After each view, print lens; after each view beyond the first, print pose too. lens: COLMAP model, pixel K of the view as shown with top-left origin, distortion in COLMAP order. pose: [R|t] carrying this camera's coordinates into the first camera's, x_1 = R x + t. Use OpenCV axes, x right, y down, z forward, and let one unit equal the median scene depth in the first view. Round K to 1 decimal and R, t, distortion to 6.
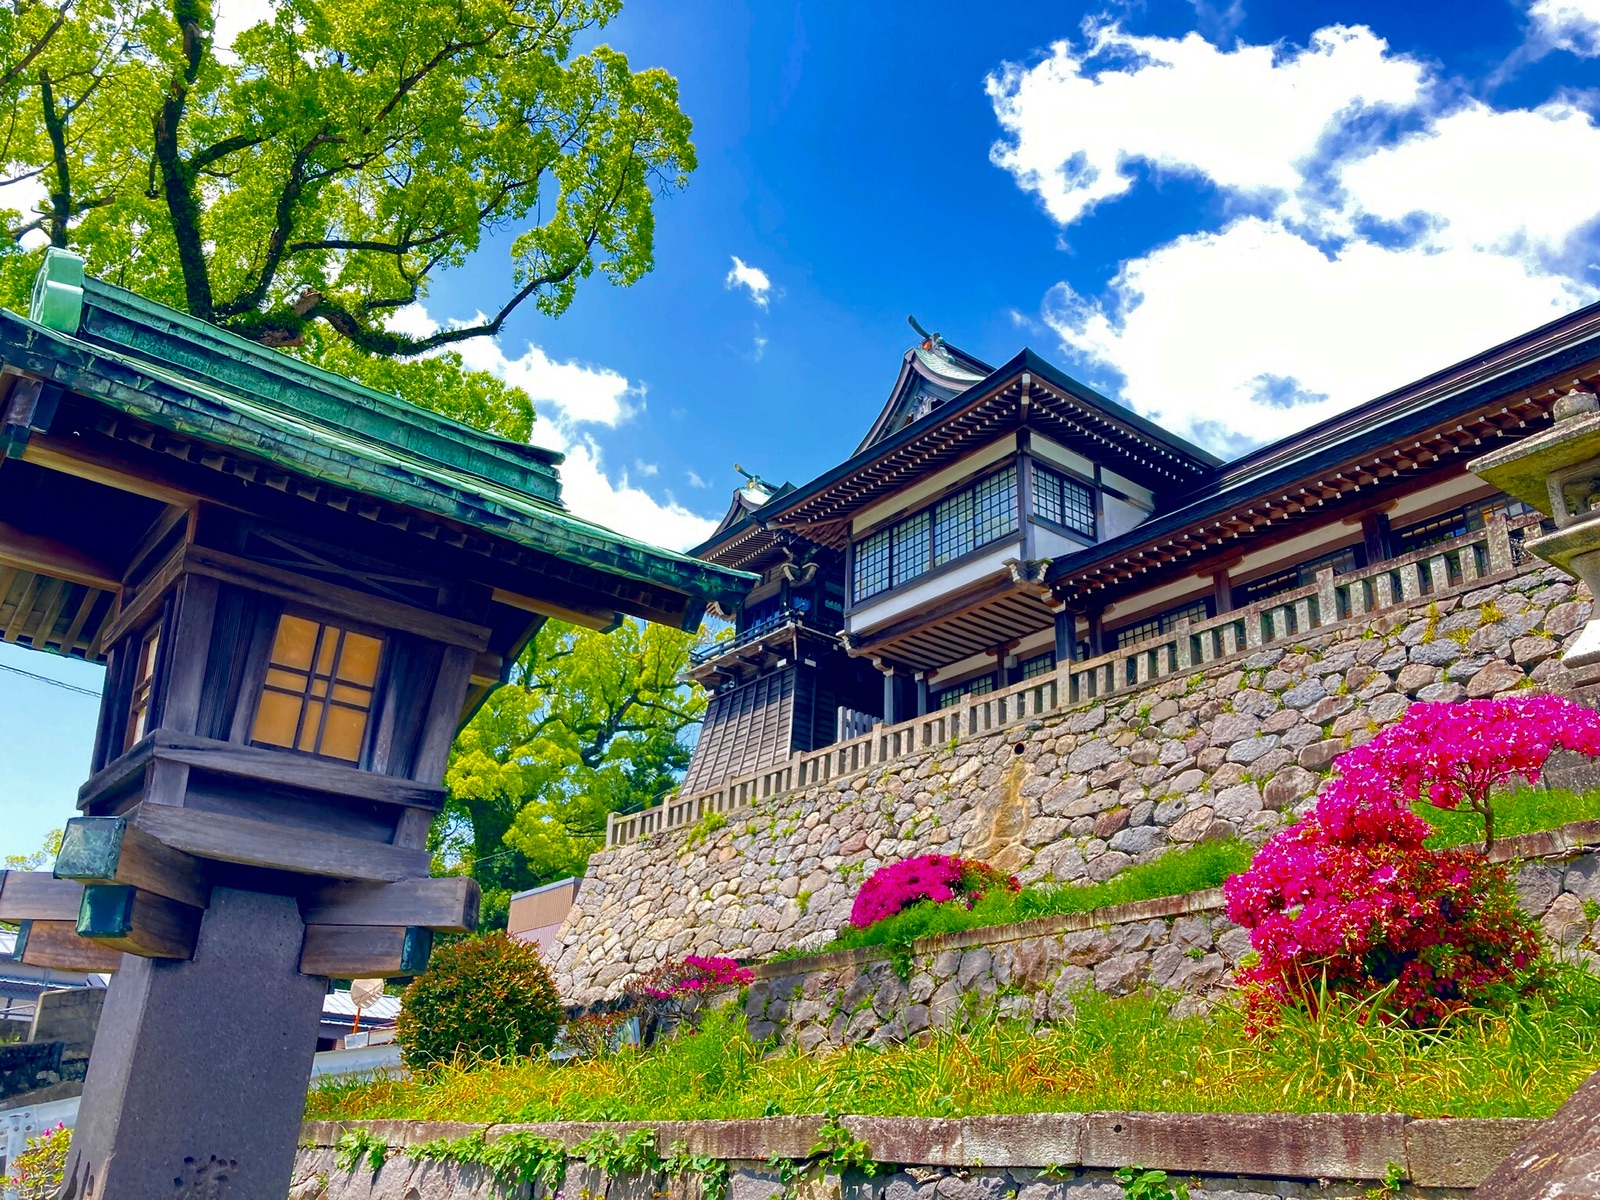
lens RADIAL K [[1314.5, 0, 804.8], [0, 1314.5, 582.5], [0, 0, 1]] dist [0.001930, -0.001268]
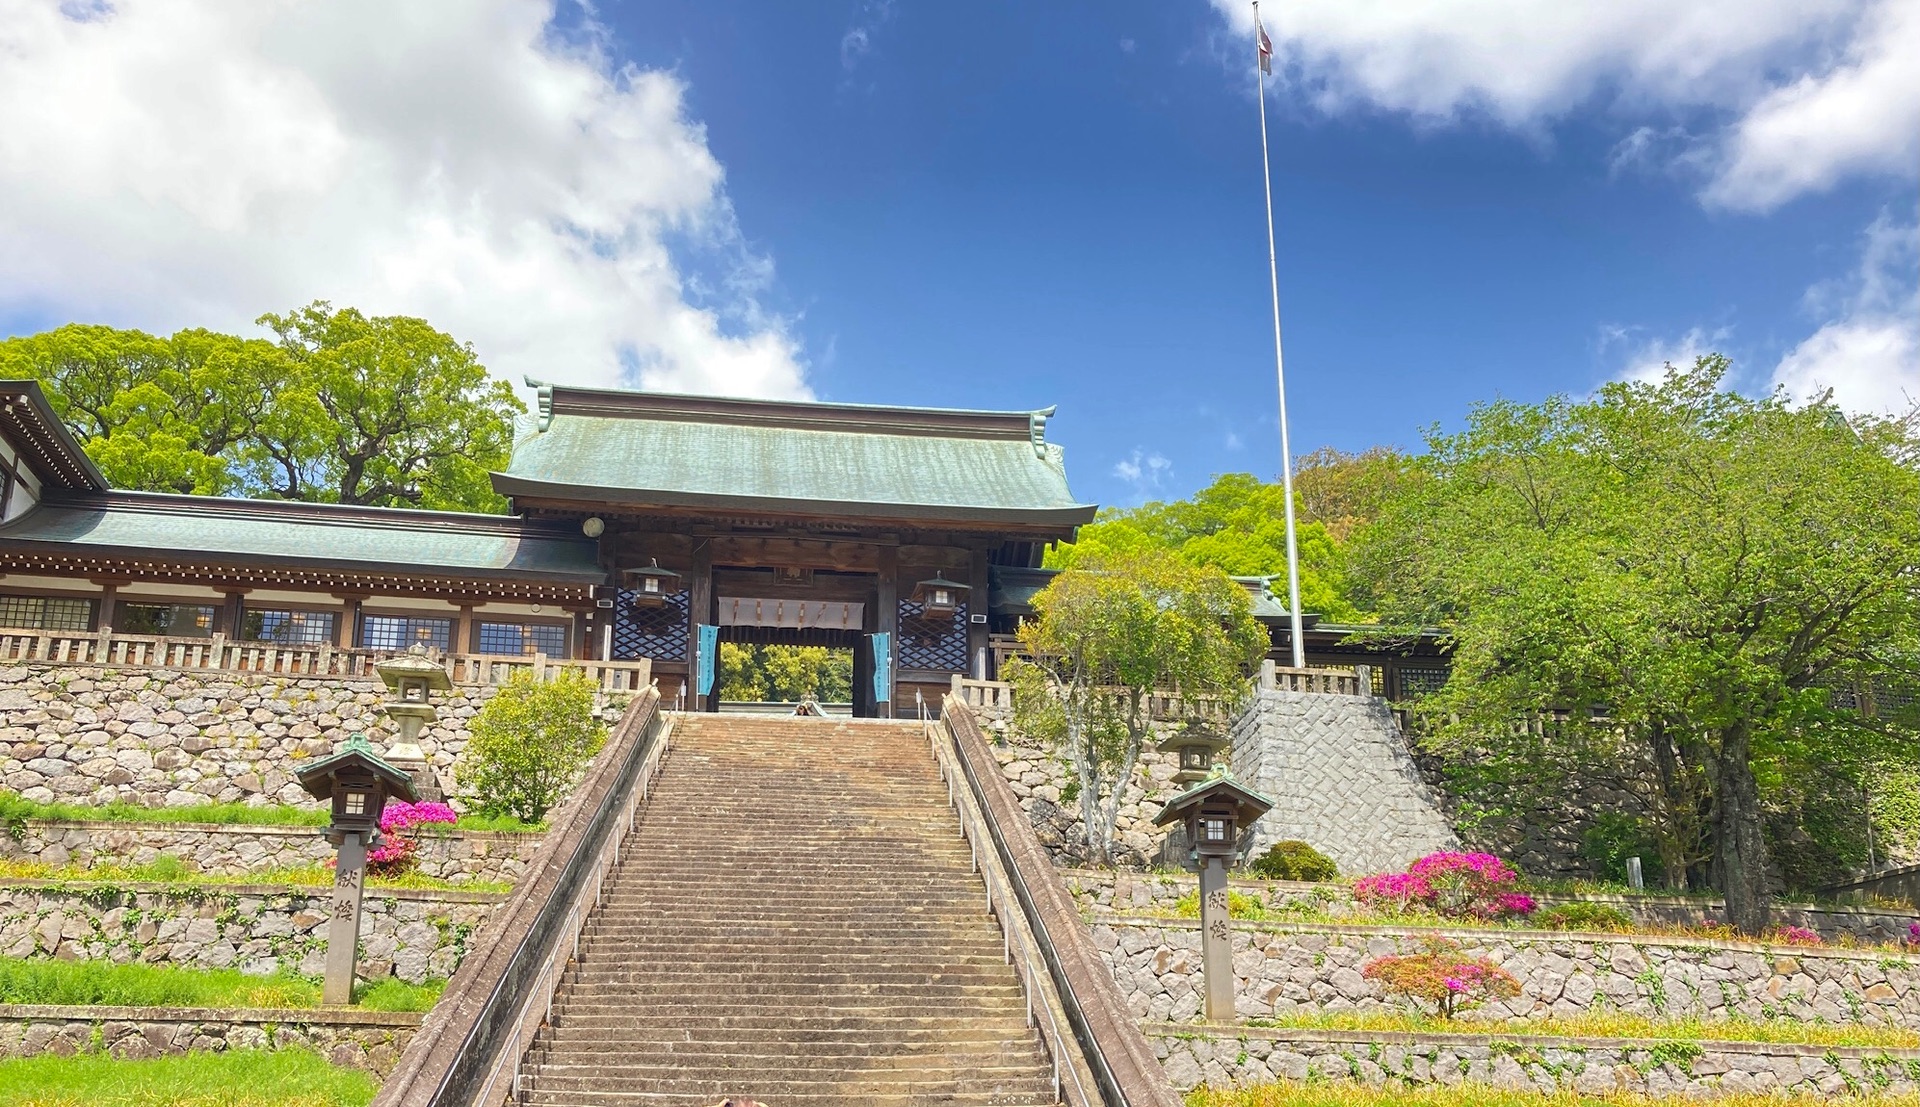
lens RADIAL K [[2376.9, 0, 948.4], [0, 2376.9, 563.0], [0, 0, 1]] dist [0.168942, 0.000000]
pose [[0.513396, 0.236110, 0.825031, -1.668917], [-0.355161, 0.933663, -0.046191, -0.278802], [-0.781207, -0.269304, 0.563196, -1.409994]]
